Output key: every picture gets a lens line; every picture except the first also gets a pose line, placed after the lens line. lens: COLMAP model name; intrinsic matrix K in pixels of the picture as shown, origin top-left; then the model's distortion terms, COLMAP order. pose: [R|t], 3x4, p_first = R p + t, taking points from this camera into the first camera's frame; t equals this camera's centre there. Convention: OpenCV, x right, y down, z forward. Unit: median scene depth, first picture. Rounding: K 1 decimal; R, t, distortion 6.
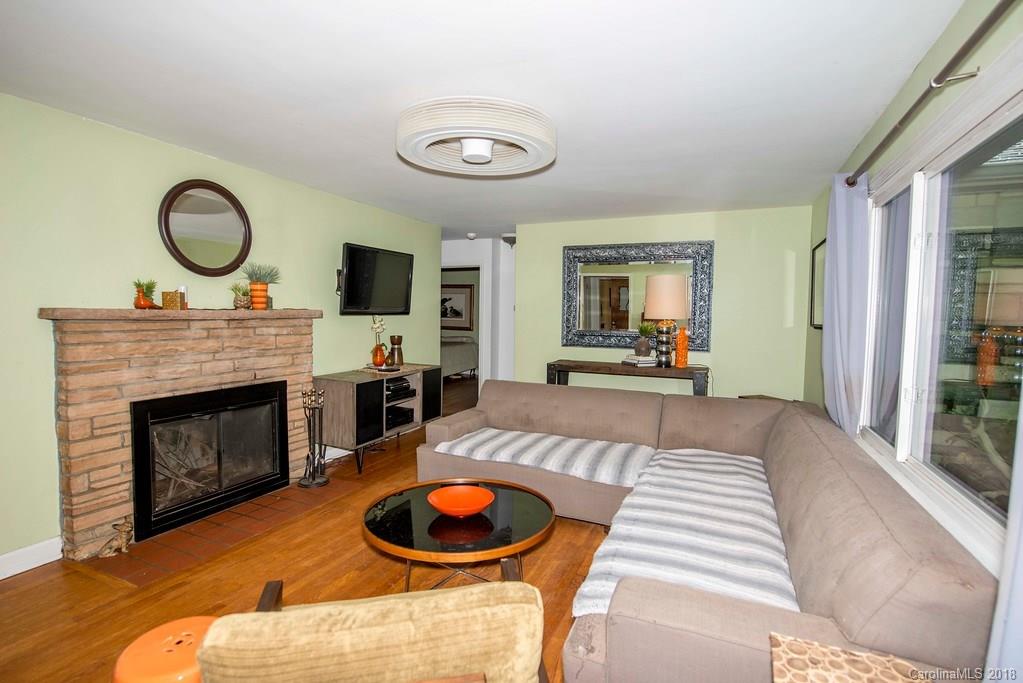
lens RADIAL K [[489.4, 0, 511.5], [0, 489.4, 341.5], [0, 0, 1]] dist [-0.004563, -0.001540]
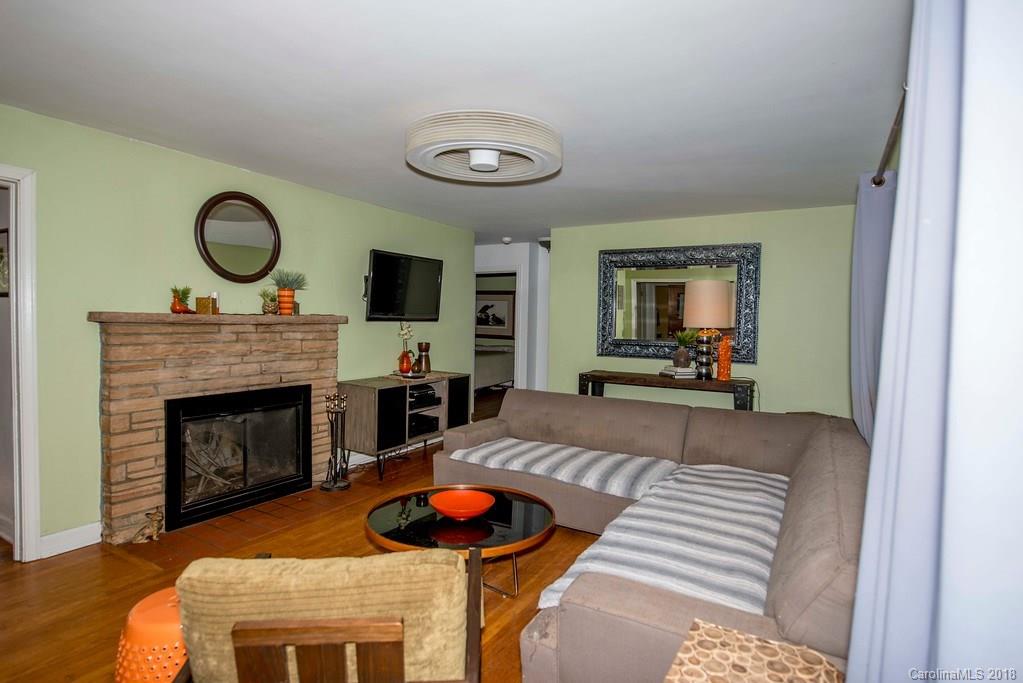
lens RADIAL K [[534.1, 0, 511.5], [0, 534.1, 341.5], [0, 0, 1]] dist [-0.001911, 0.000608]
pose [[0.993627, 0.010422, -0.112235, 0.096086], [-0.012789, 0.999710, -0.020395, 0.008912], [0.111990, 0.021701, 0.993472, -0.075834]]
